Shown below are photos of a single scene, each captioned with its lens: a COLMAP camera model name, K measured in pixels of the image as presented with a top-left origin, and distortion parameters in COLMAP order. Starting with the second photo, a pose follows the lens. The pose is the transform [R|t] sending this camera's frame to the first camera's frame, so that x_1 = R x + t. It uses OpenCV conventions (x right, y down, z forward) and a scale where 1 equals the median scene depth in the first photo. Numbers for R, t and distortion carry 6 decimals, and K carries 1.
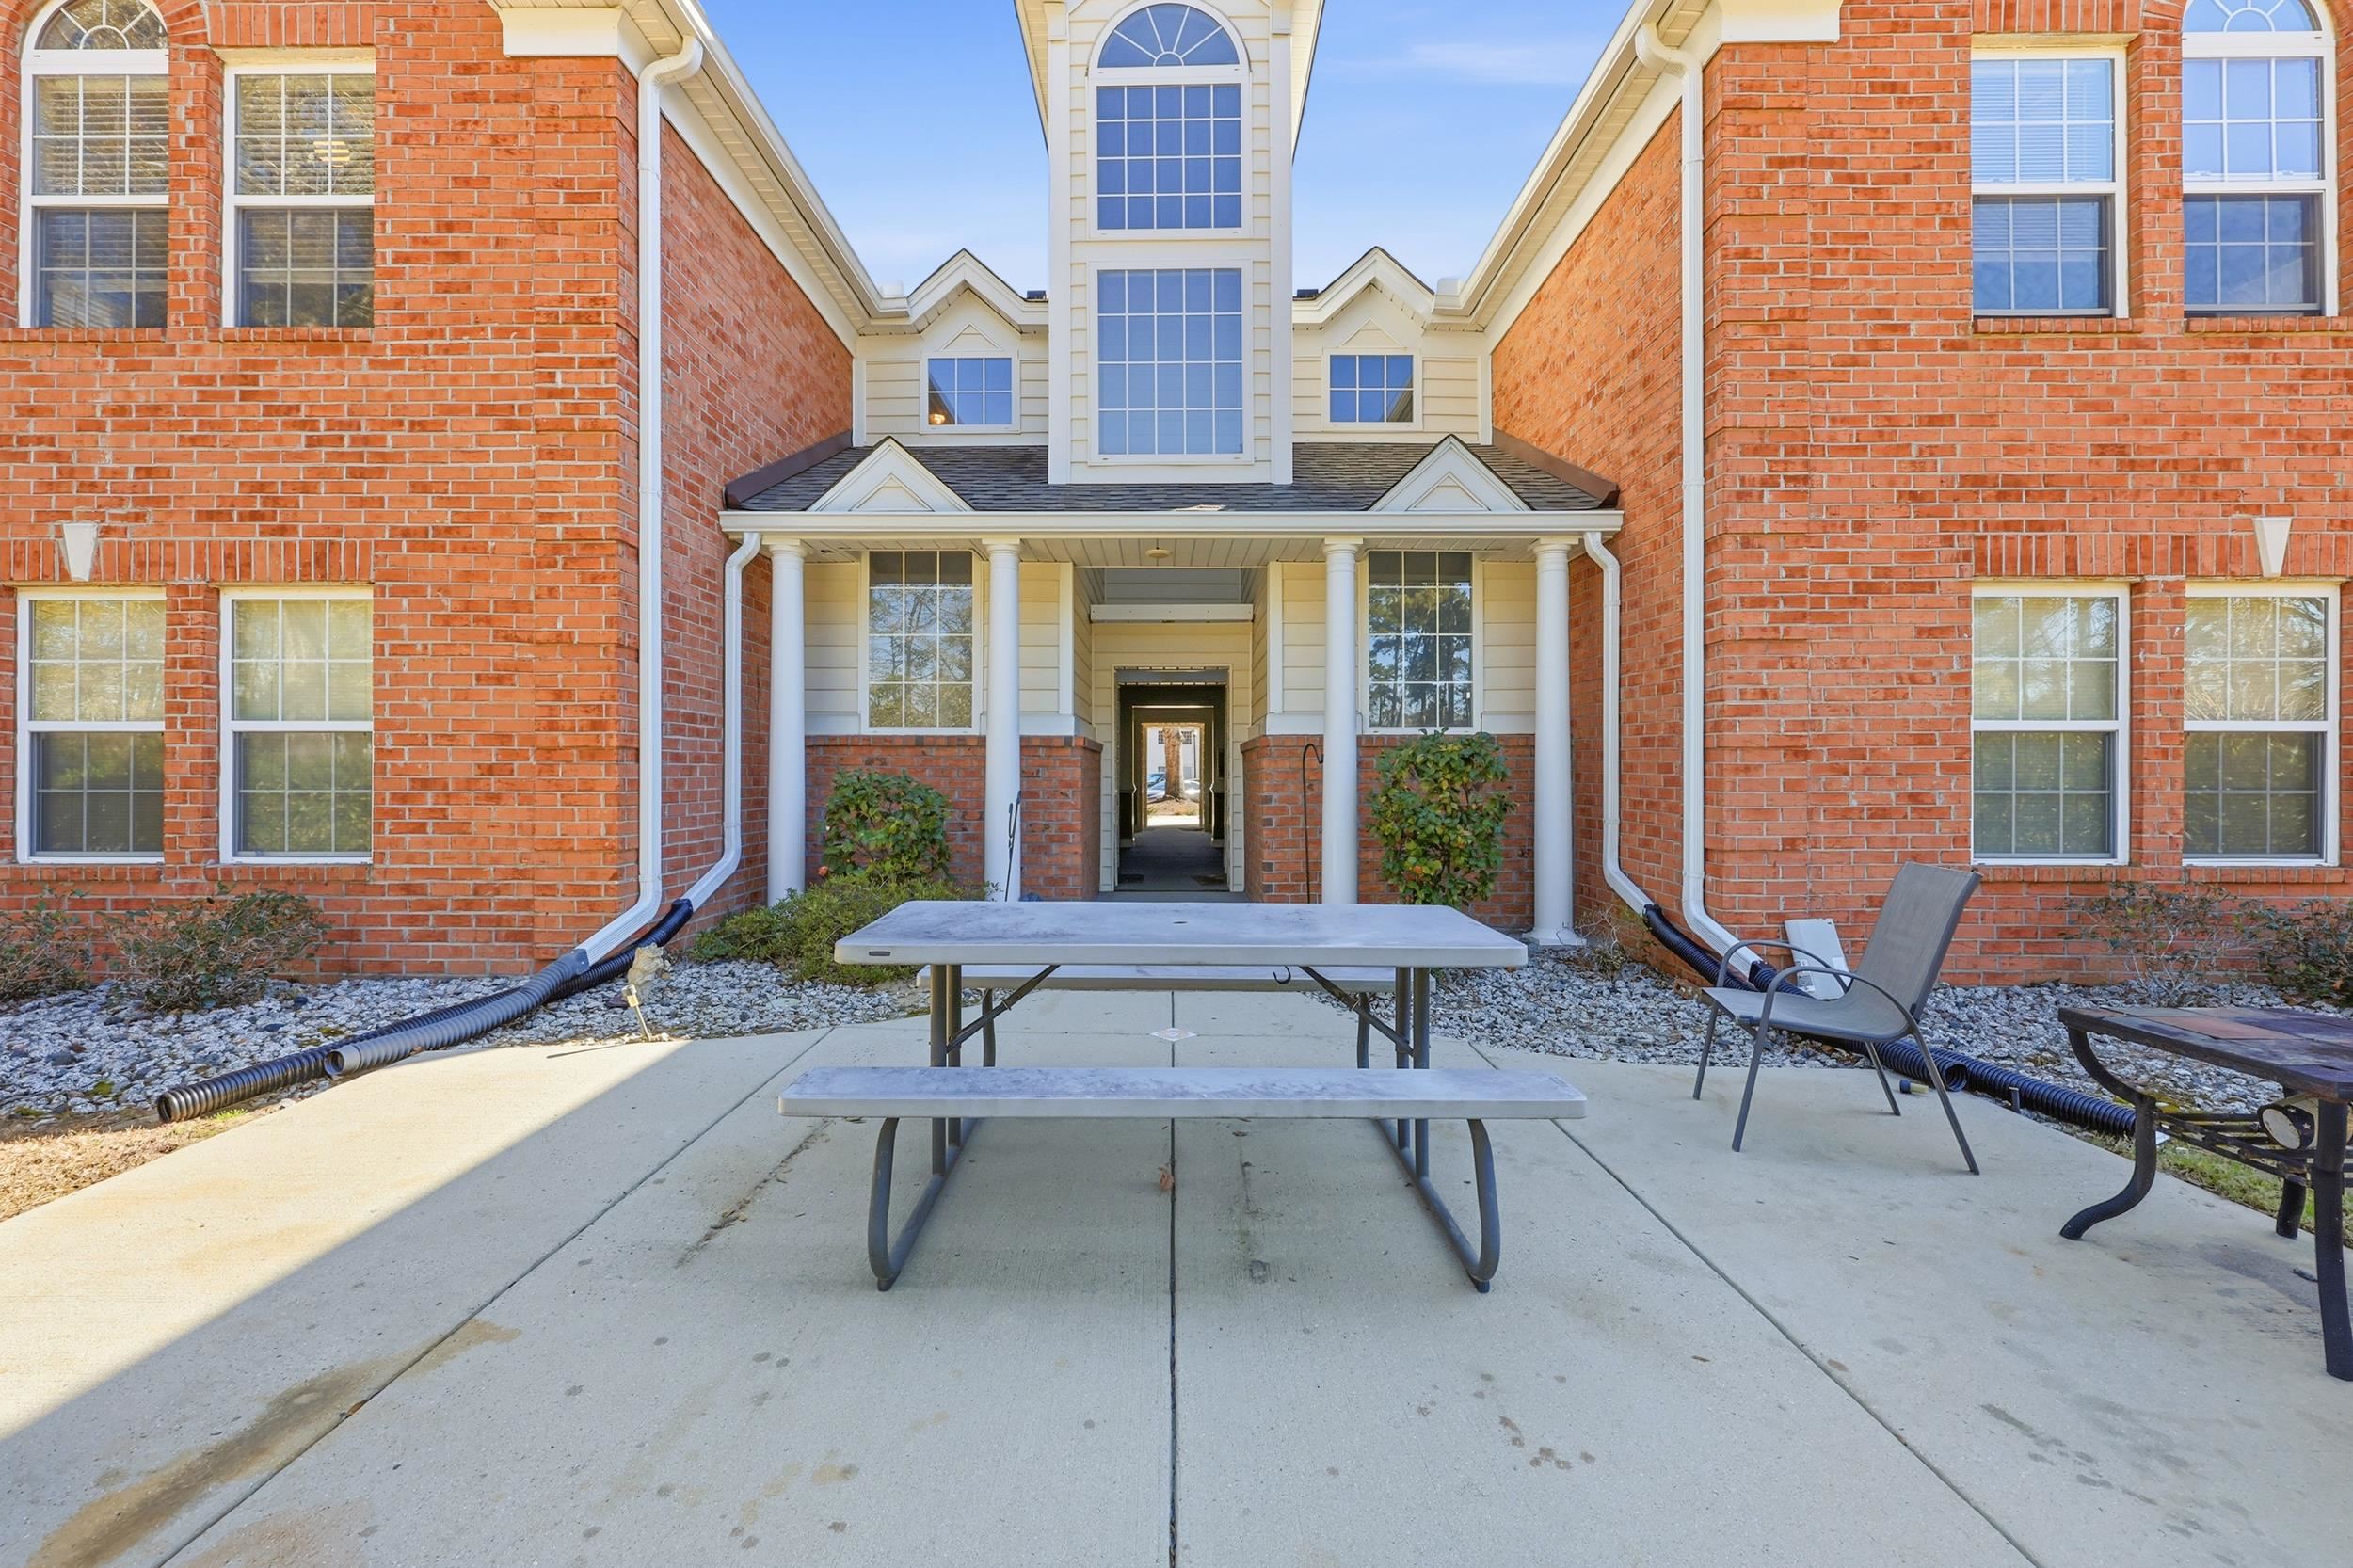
lens RADIAL K [[970.3, 0, 1172.0], [0, 970.3, 778.8], [0, 0, 1]] dist [-0.000124, 0.001022]
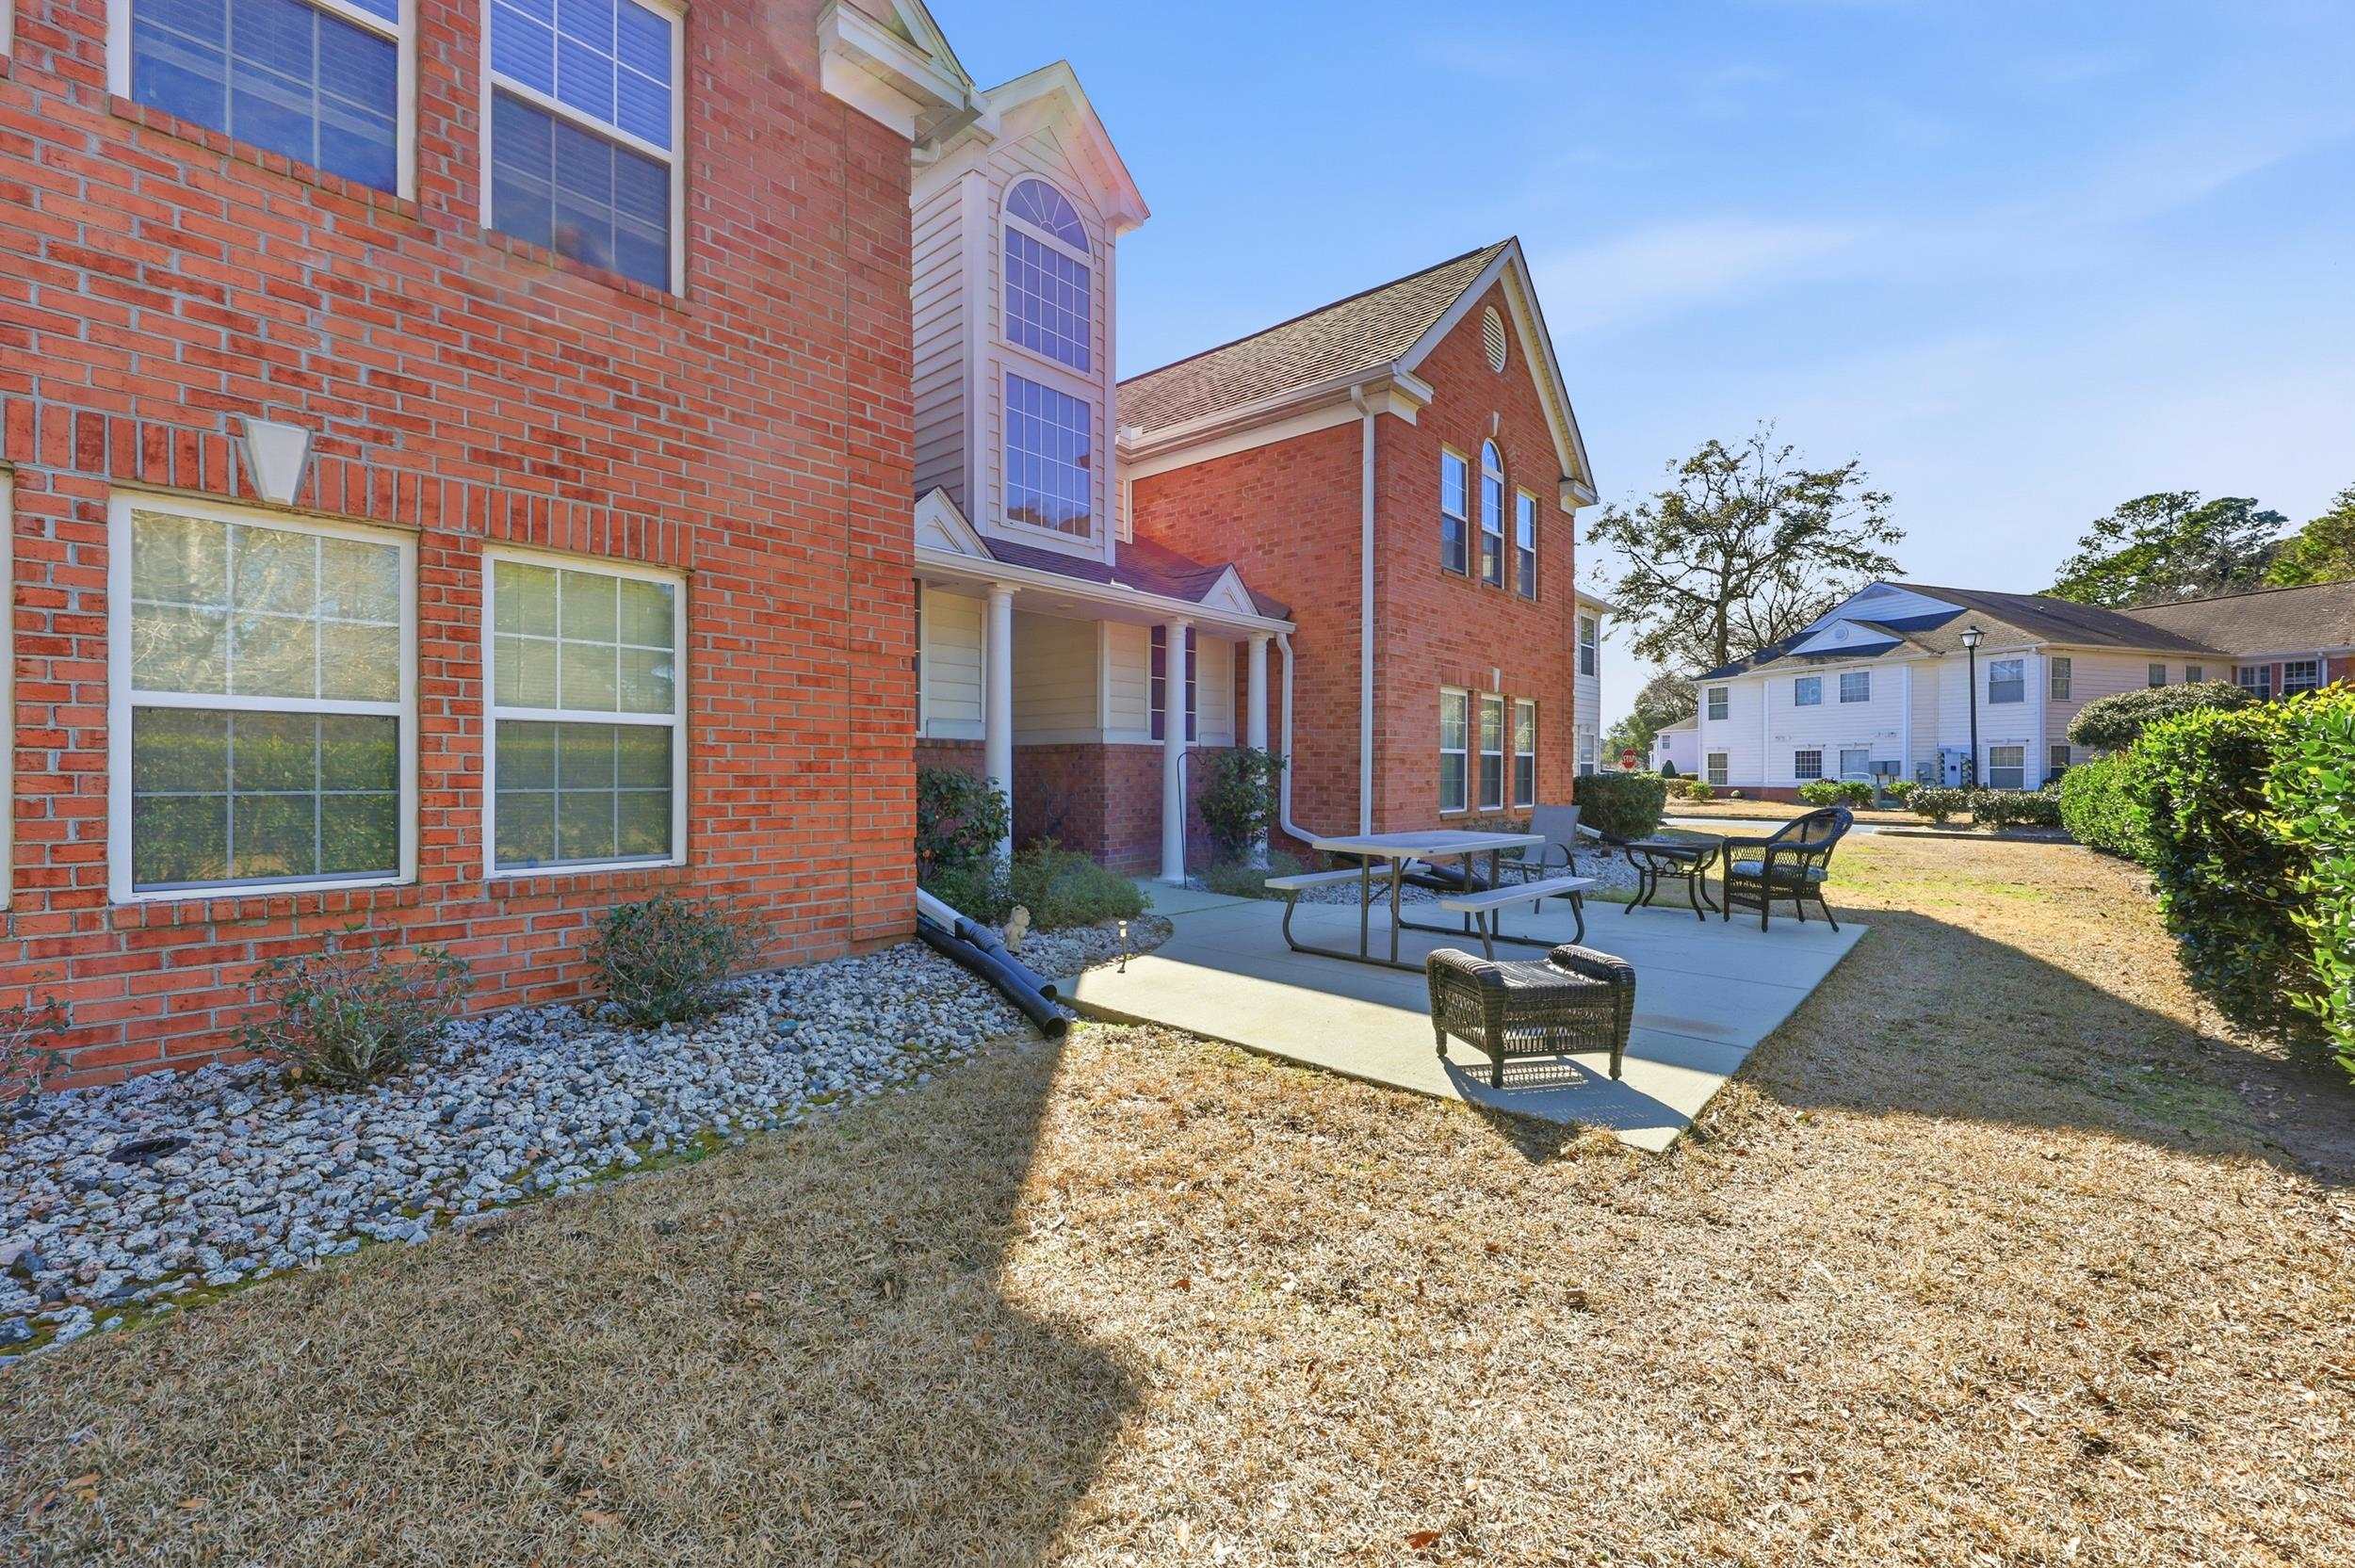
lens RADIAL K [[971.0, 0, 1167.7], [0, 971.0, 777.0], [0, 0, 1]] dist [-0.000124, 0.001022]
pose [[0.652213, -0.002852, 0.758030, -1.241511], [-0.001507, 0.999986, 0.005059, -0.004365], [-0.758034, -0.004442, 0.652200, 0.023055]]
